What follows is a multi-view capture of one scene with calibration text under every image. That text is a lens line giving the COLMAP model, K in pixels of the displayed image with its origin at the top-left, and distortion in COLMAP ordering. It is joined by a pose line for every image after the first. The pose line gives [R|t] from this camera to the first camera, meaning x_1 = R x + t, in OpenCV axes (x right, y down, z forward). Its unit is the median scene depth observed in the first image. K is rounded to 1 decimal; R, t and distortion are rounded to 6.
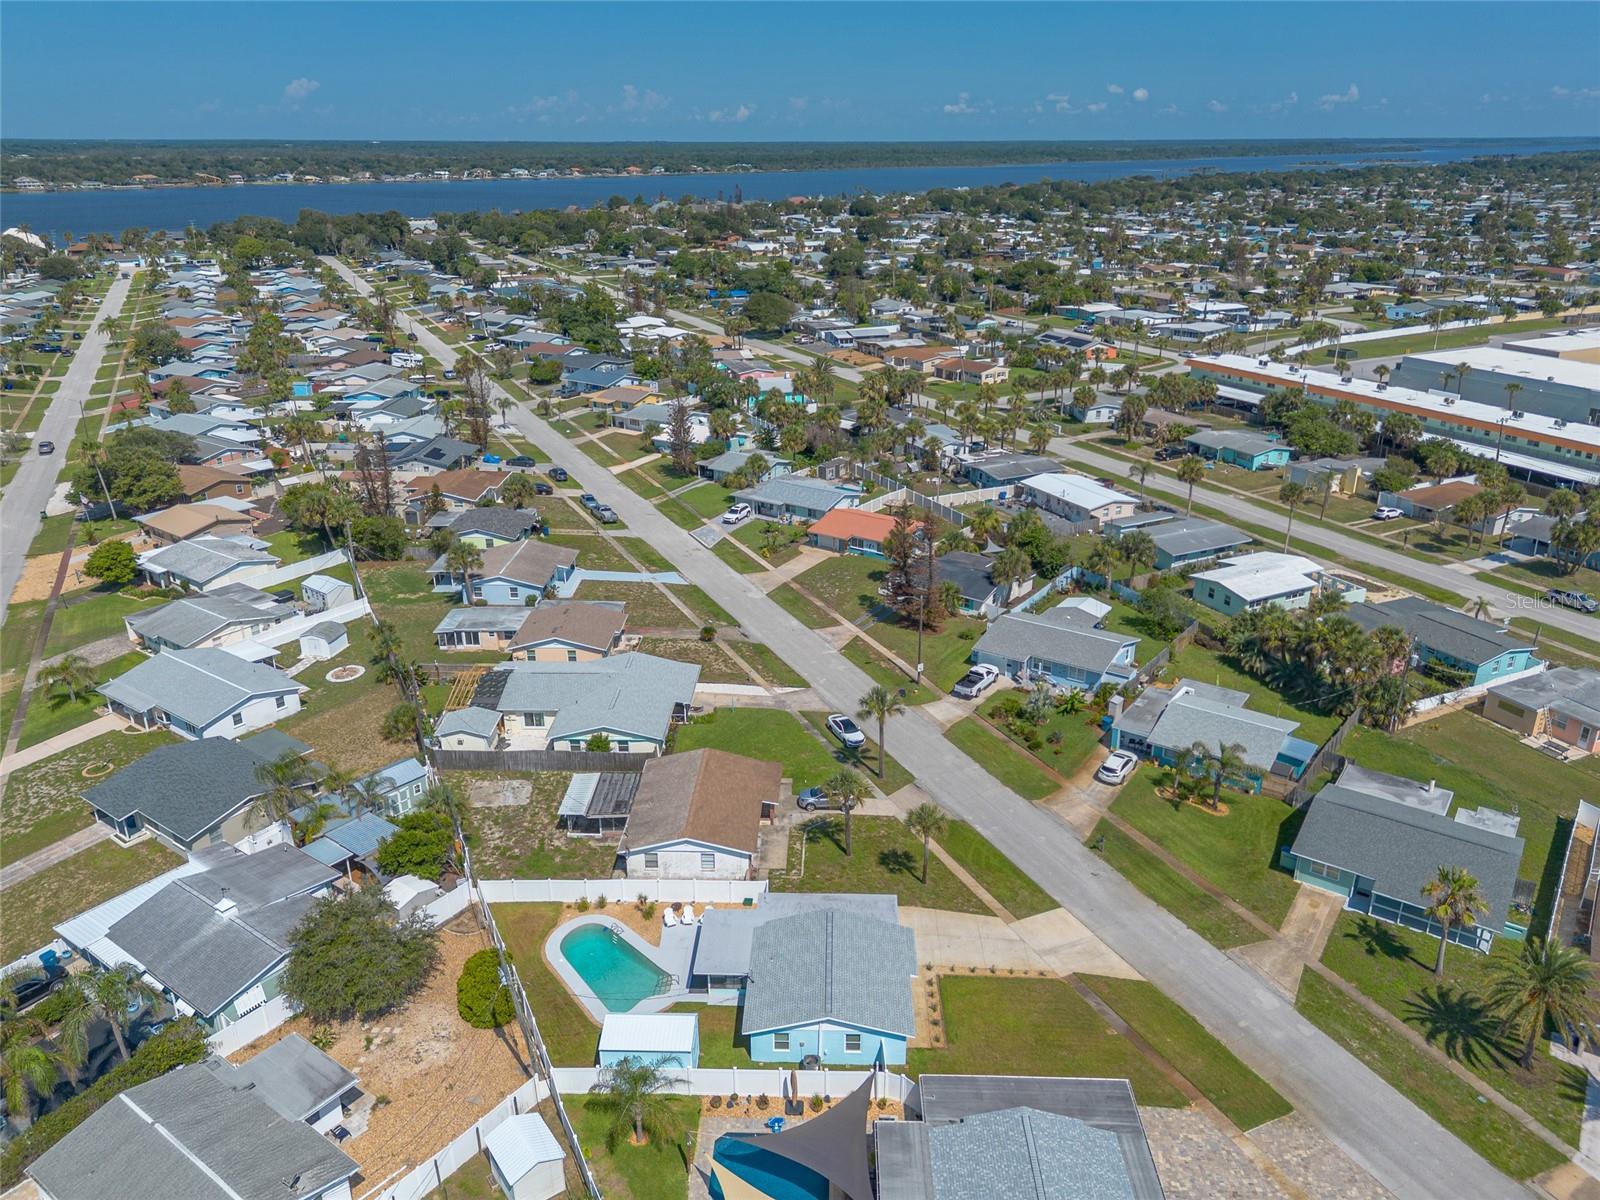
lens RADIAL K [[1137.2, 0, 800.0], [0, 1137.2, 600.0], [0, 0, 1]] dist [0.083804, -0.092560]
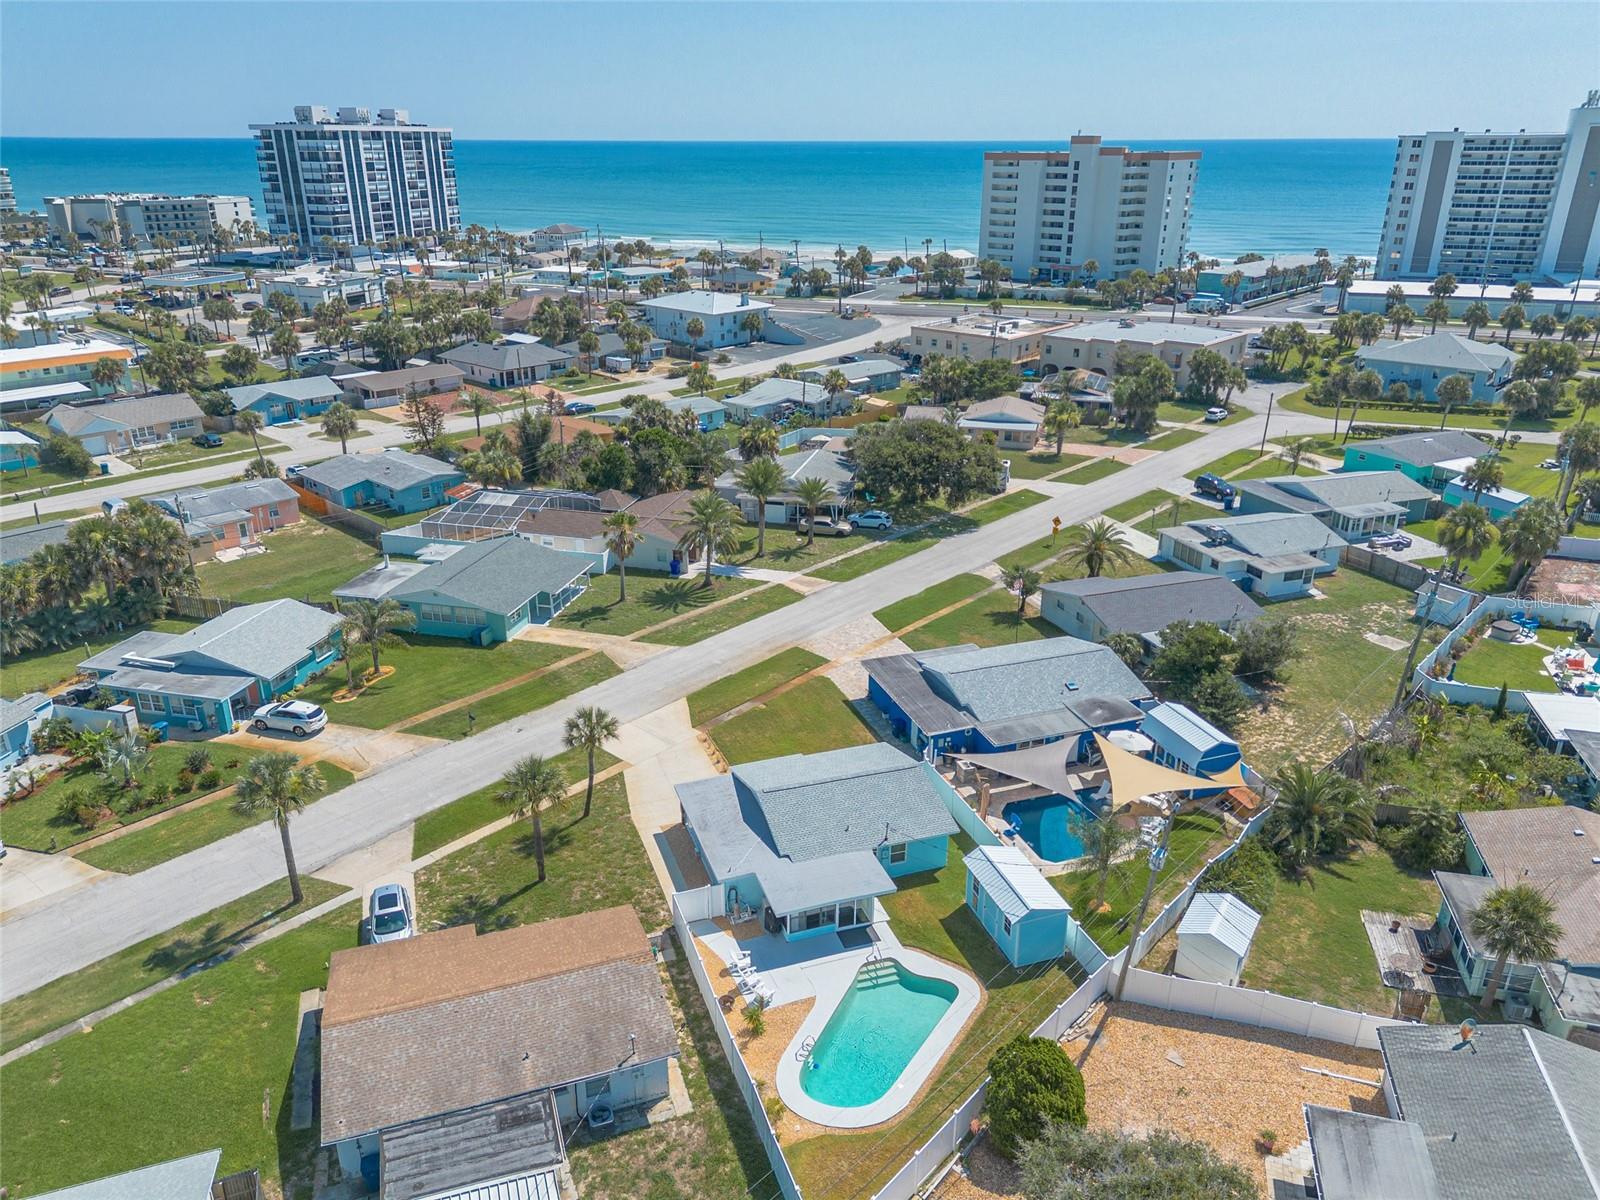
lens RADIAL K [[1137.2, 0, 800.0], [0, 1137.2, 600.0], [0, 0, 1]] dist [0.083804, -0.092560]
pose [[-0.360041, -0.348529, 0.865389, -0.461717], [0.345965, 0.811579, 0.470795, -0.156380], [-0.866417, 0.468900, -0.171623, 0.747599]]
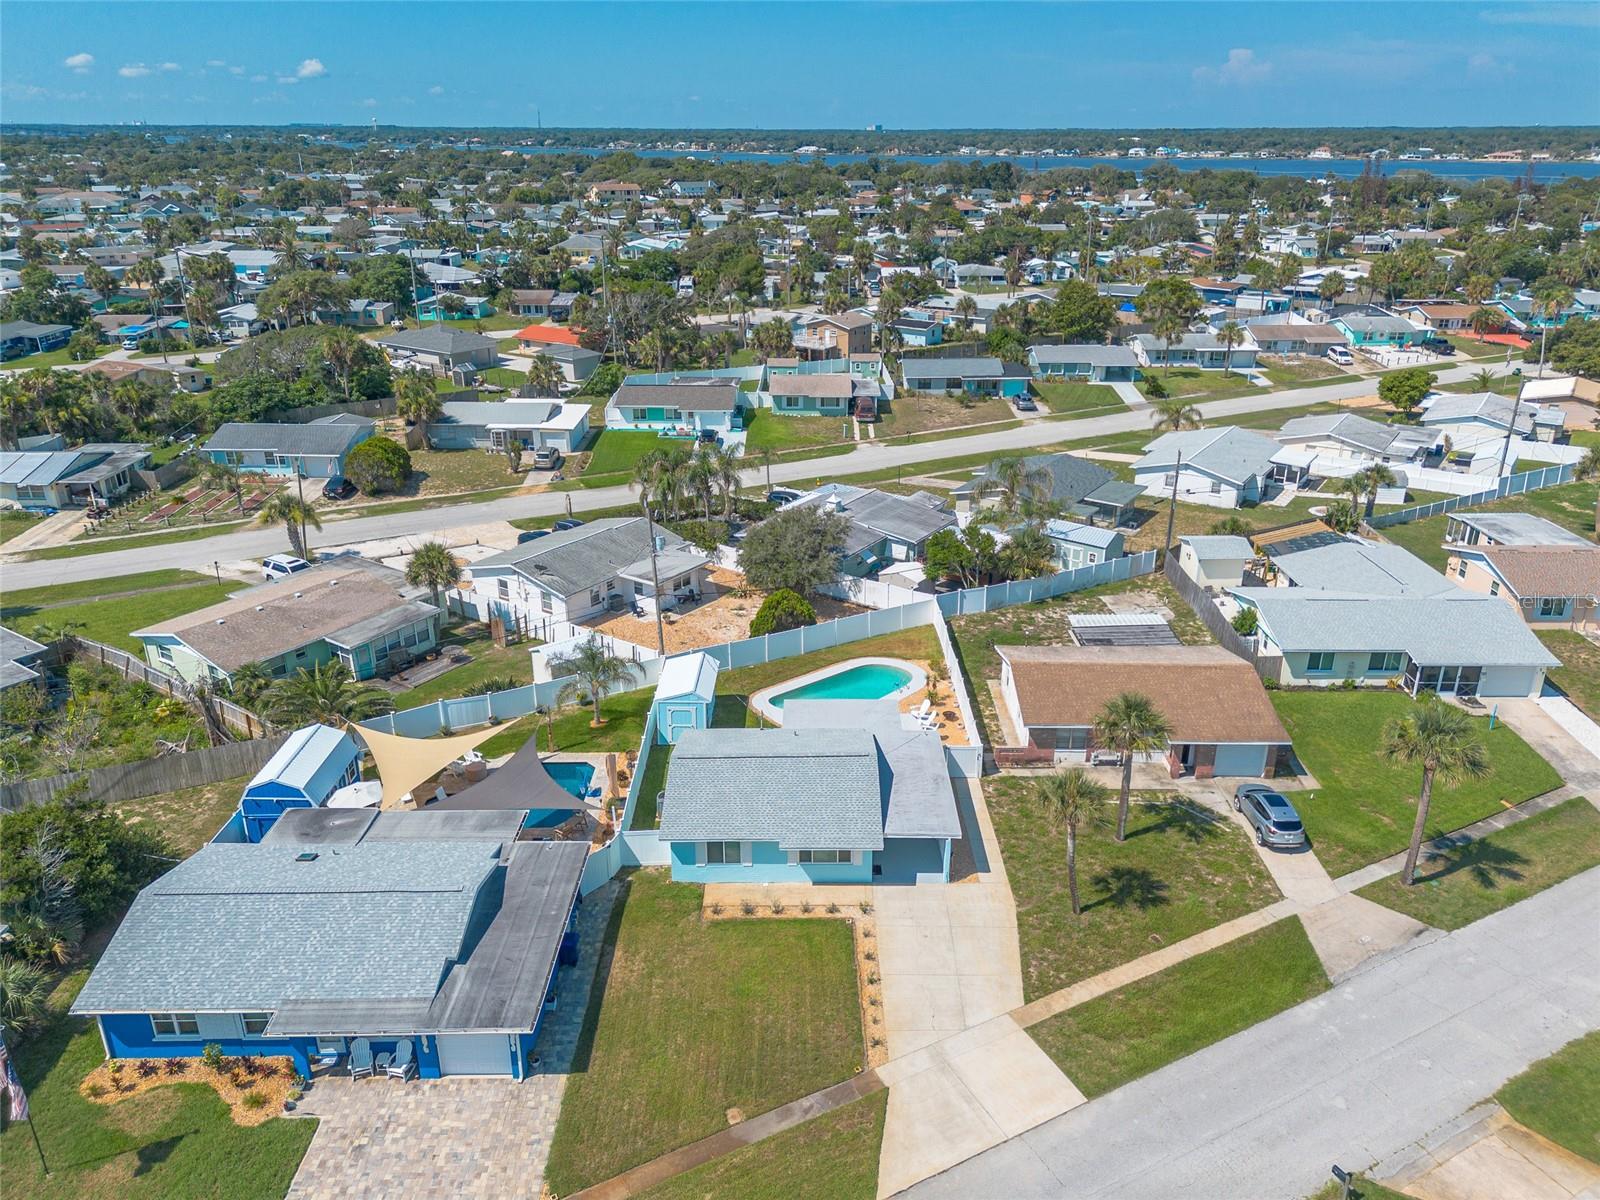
lens RADIAL K [[1141.8, 0, 820.6], [0, 1141.8, 599.1], [0, 0, 1]] dist [0.089627, -0.101545]
pose [[0.040247, 0.376508, -0.925539, 0.468800], [-0.370879, 0.865745, 0.336056, -0.032382], [0.927809, 0.329737, 0.174482, 0.576158]]
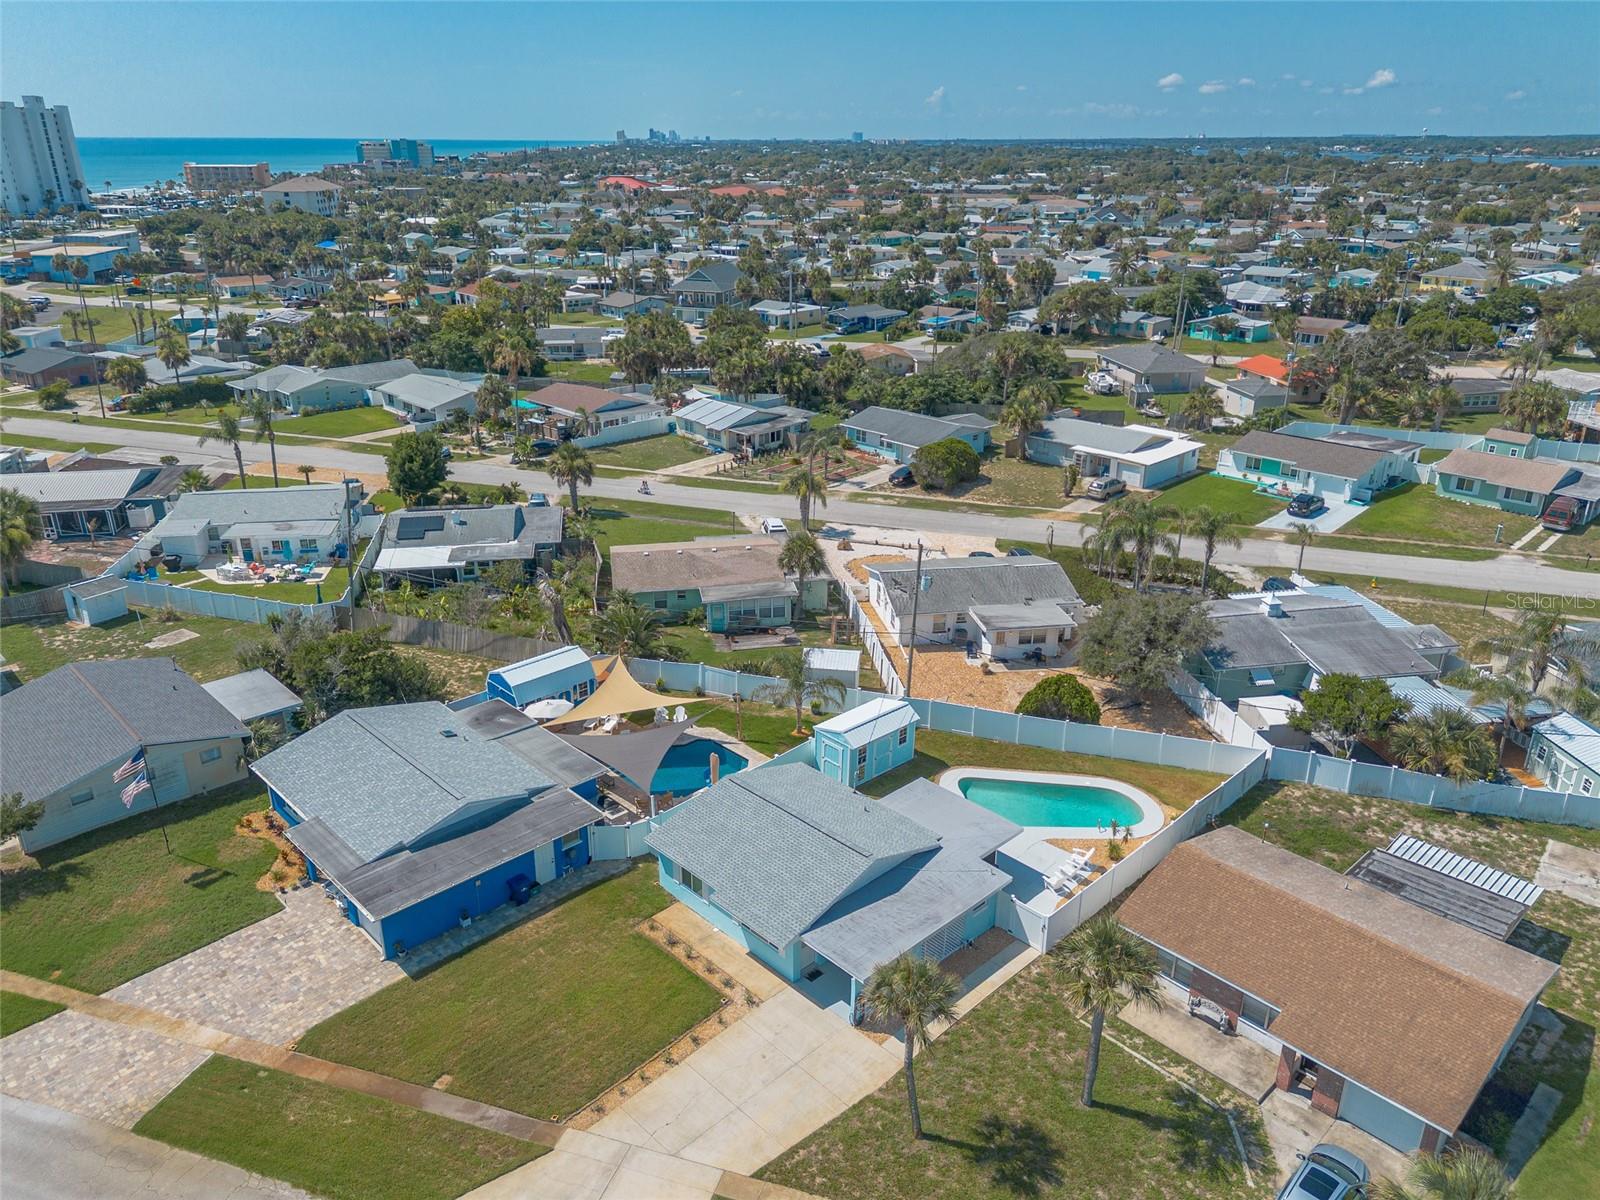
lens RADIAL K [[1137.2, 0, 800.0], [0, 1137.2, 600.0], [0, 0, 1]] dist [0.083804, -0.092560]
pose [[-0.696536, 0.266706, -0.666113, 0.318567], [-0.265936, 0.766276, 0.584892, -0.149121], [0.666420, 0.584542, -0.462812, 0.844482]]
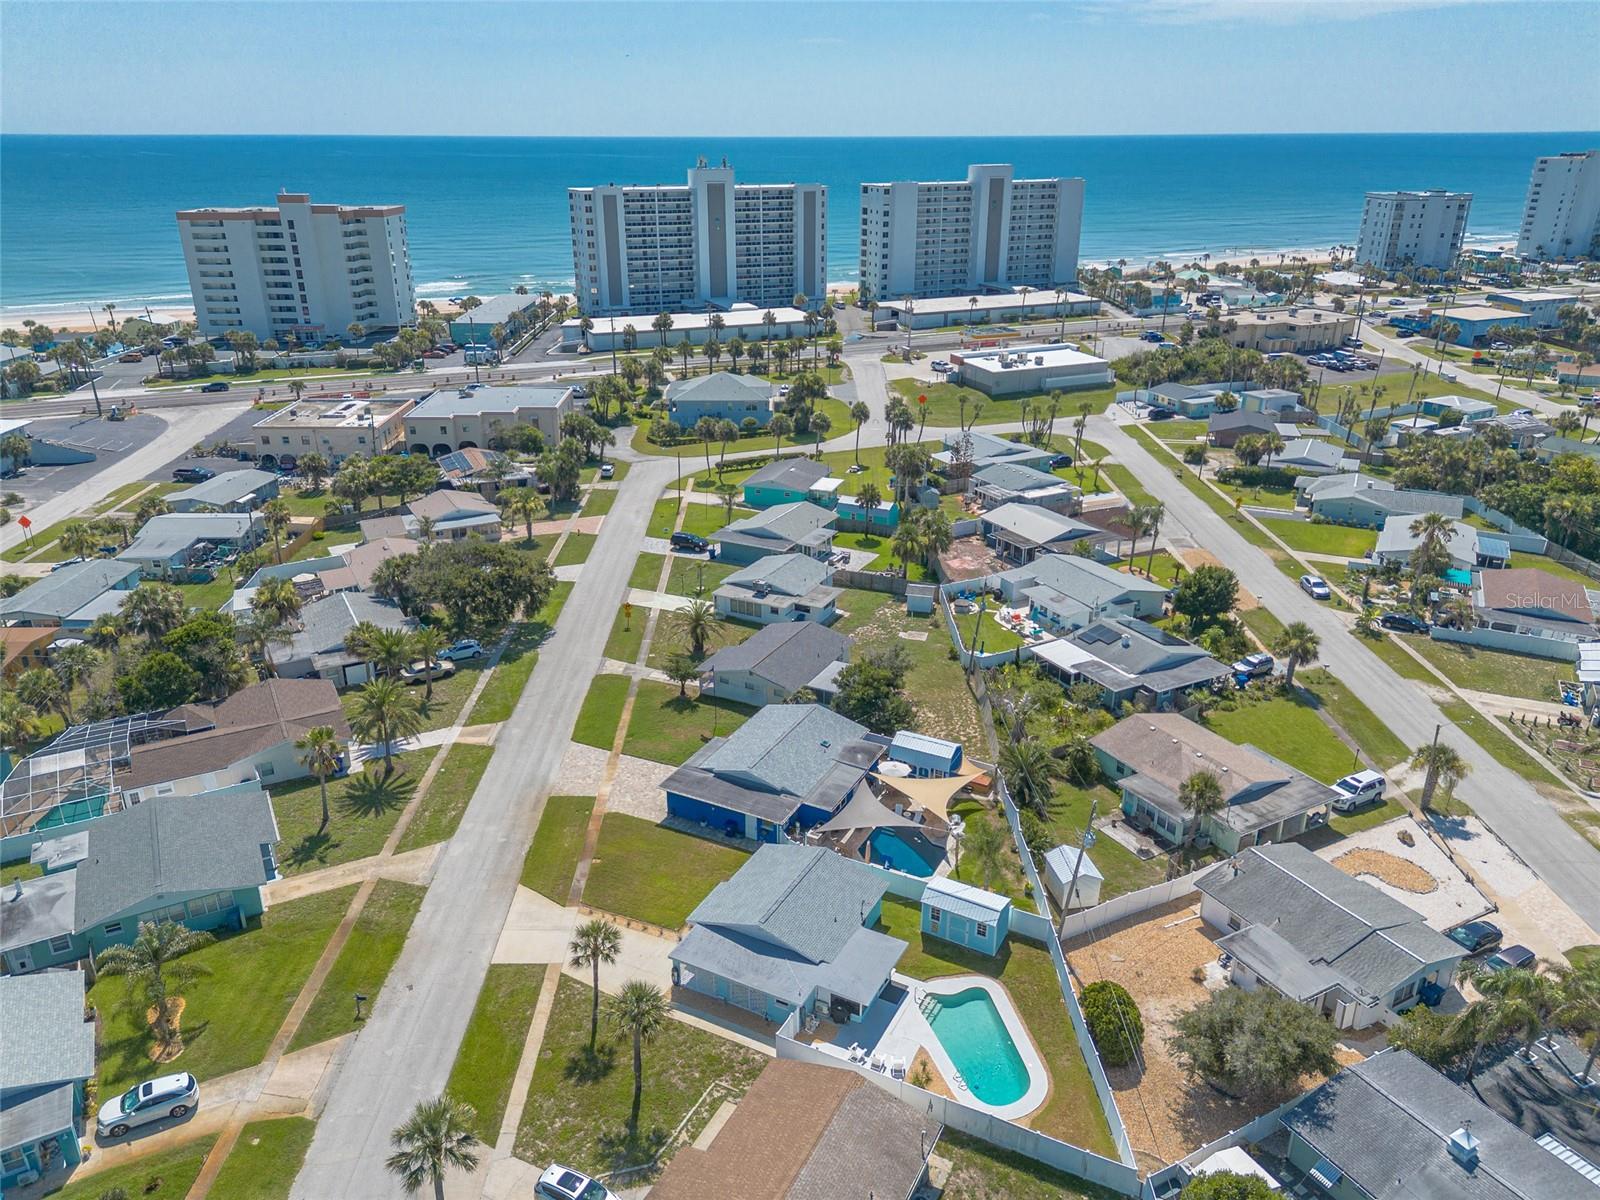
lens RADIAL K [[1137.2, 0, 800.0], [0, 1137.2, 600.0], [0, 0, 1]] dist [0.083804, -0.092560]
pose [[-0.901353, -0.161649, 0.401787, -0.249294], [0.162022, 0.734501, 0.658982, -0.401725], [-0.401637, 0.659074, -0.635853, 1.011214]]
